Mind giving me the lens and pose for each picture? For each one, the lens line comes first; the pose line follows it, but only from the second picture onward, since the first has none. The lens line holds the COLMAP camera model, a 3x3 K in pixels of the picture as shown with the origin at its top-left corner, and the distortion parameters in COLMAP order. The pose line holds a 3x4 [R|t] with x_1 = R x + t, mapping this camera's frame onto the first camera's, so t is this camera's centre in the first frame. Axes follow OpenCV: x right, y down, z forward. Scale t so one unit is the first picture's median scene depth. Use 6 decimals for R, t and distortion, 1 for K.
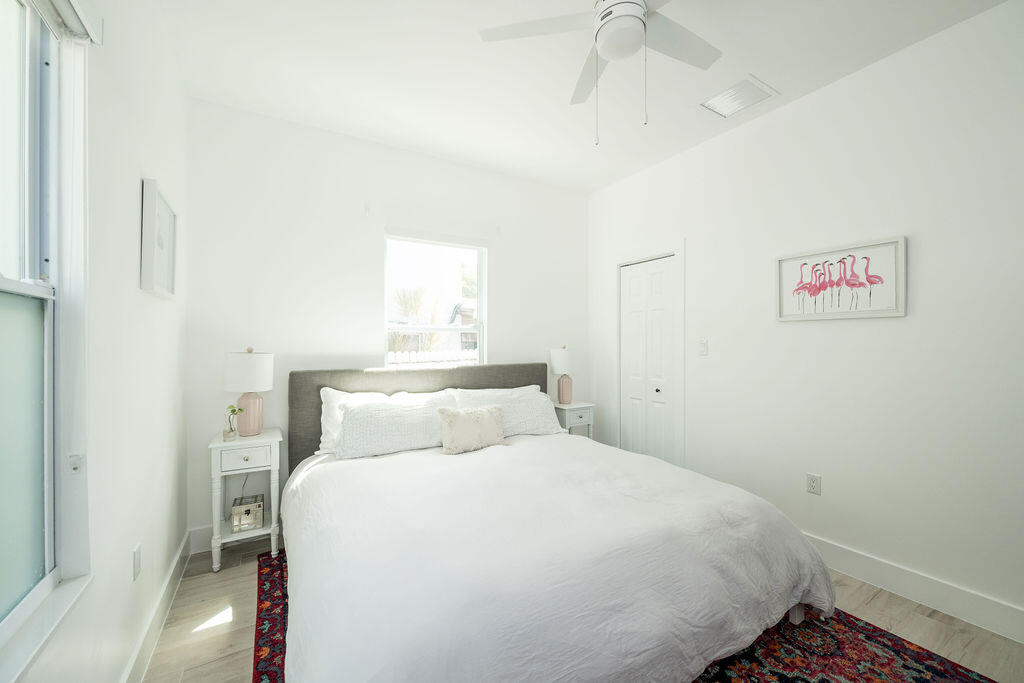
lens RADIAL K [[403.0, 0, 510.5], [0, 403.0, 342.3], [0, 0, 1]] dist [0.000587, -0.000382]
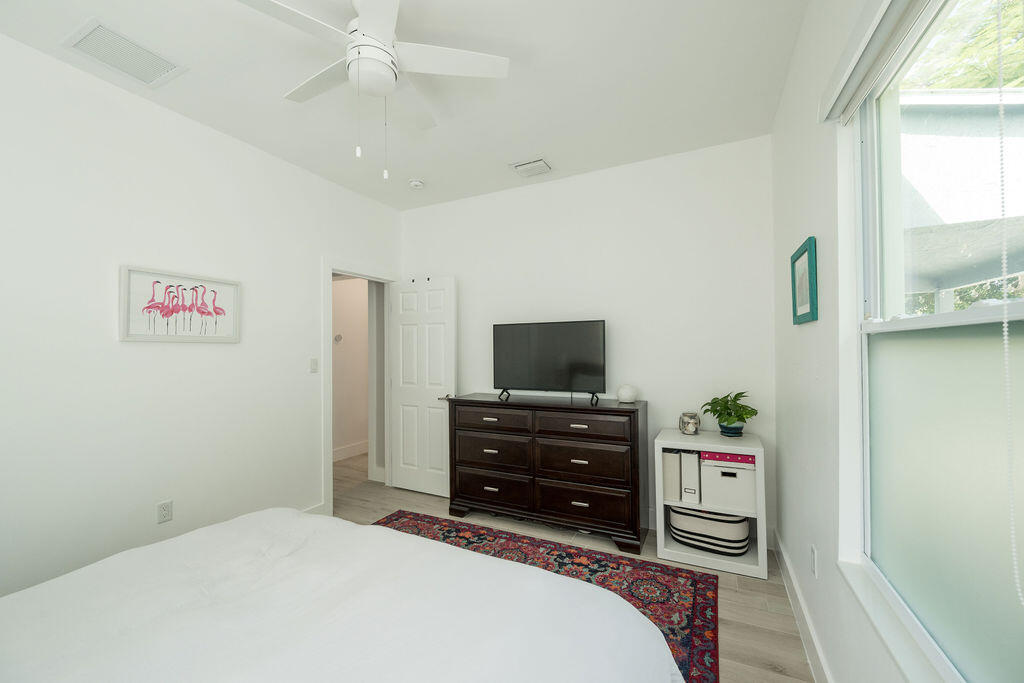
lens RADIAL K [[385.3, 0, 511.4], [0, 385.3, 347.2], [0, 0, 1]] dist [-0.000170, -0.000117]
pose [[-0.529563, 0.014732, 0.848143, -0.485397], [0.006654, 0.999891, -0.013213, -0.025194], [-0.848245, -0.001353, -0.529603, 0.800477]]
